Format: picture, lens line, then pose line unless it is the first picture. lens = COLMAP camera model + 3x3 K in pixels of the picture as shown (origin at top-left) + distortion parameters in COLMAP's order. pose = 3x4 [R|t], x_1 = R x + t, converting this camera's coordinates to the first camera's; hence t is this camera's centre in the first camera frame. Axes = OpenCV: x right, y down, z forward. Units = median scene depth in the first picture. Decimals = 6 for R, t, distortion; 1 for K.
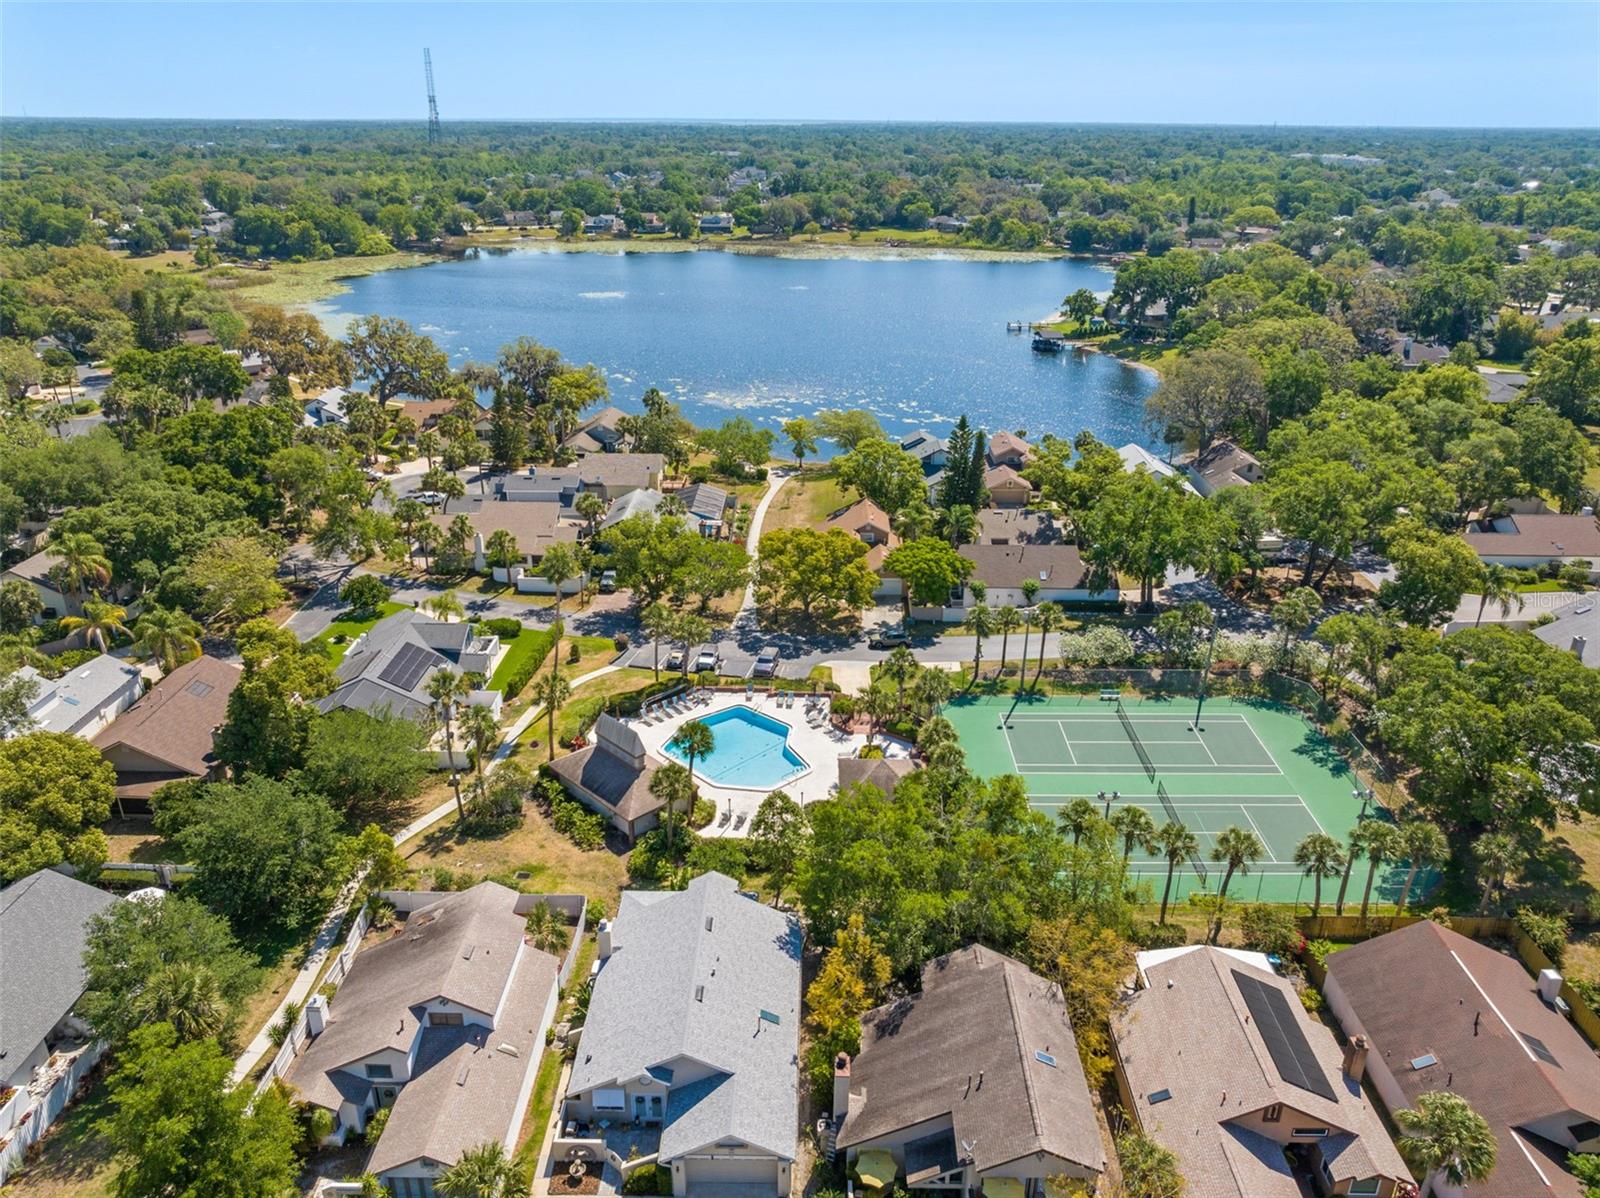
lens RADIAL K [[1121.4, 0, 801.2], [0, 1121.4, 598.9], [0, 0, 1]] dist [-0.020701, 0.011793]
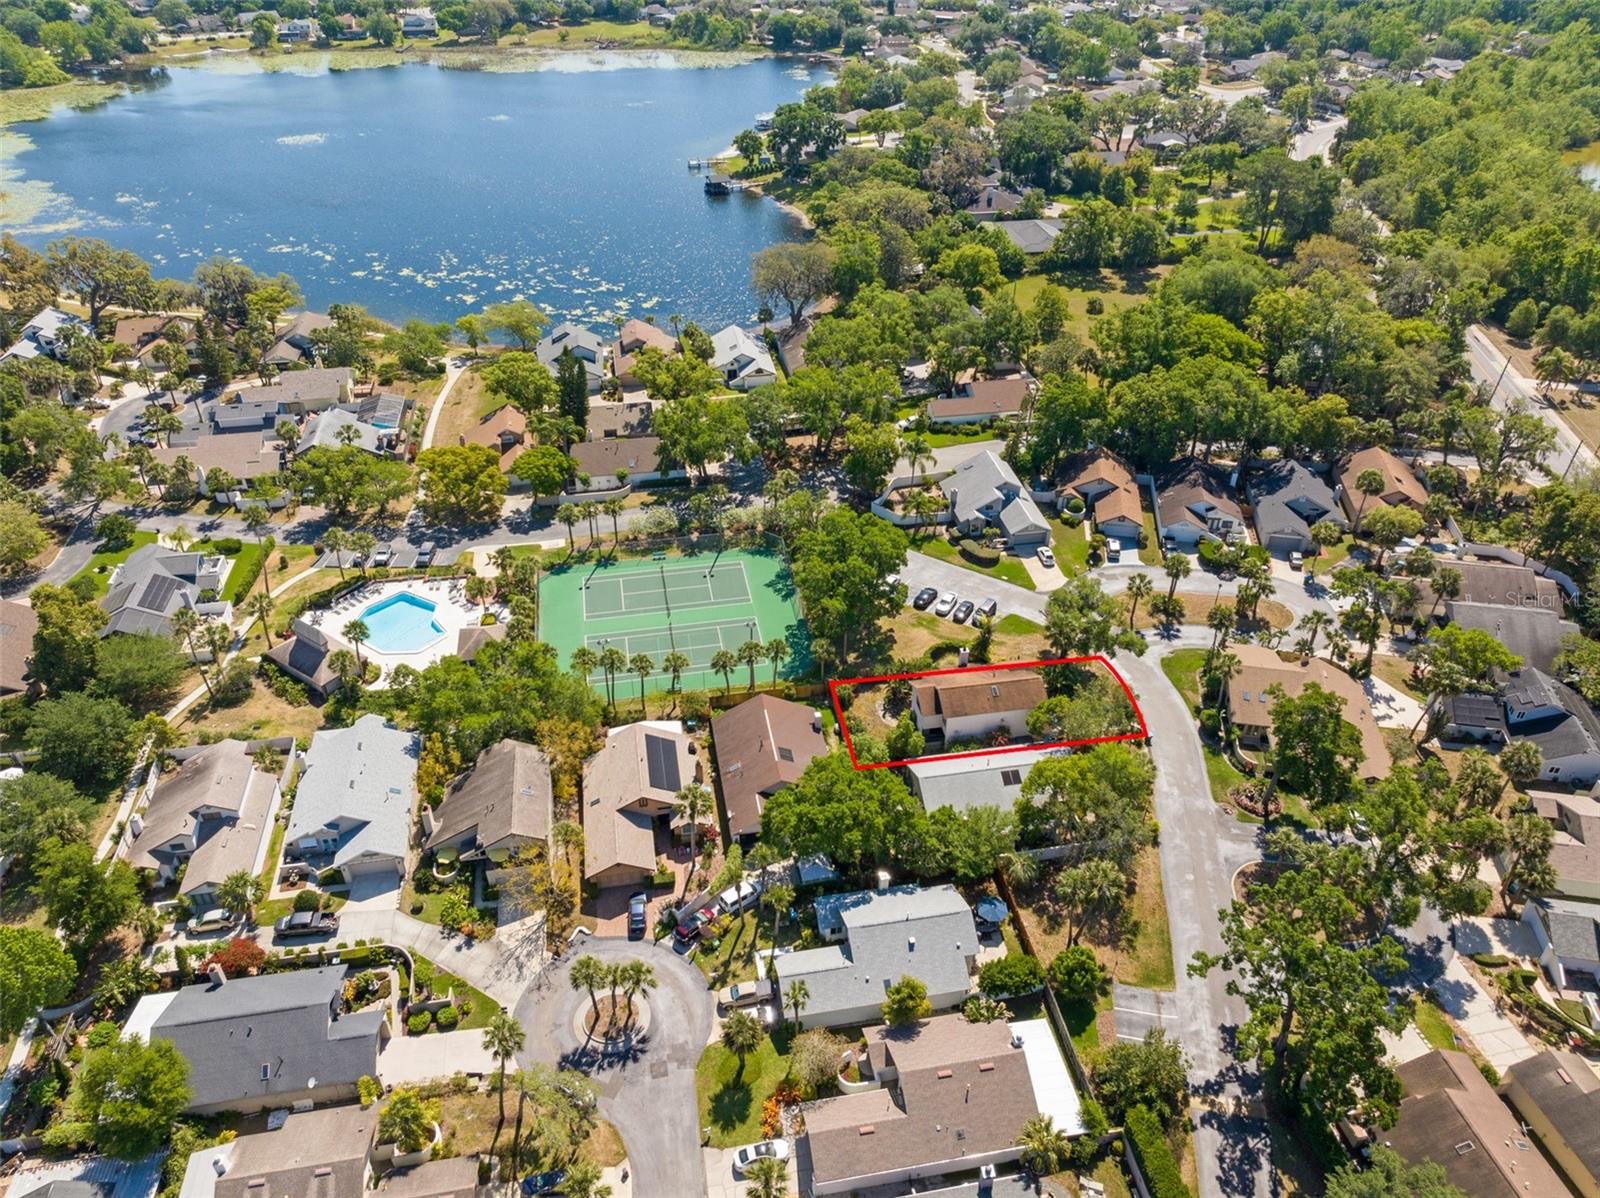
lens RADIAL K [[1121.4, 0, 795.4], [0, 1121.4, 600.2], [0, 0, 1]] dist [-0.020701, 0.011793]
pose [[0.982045, -0.111371, 0.152266, 0.175359], [0.076942, 0.973415, 0.215739, -0.132712], [-0.172245, -0.200150, 0.964506, -0.393718]]
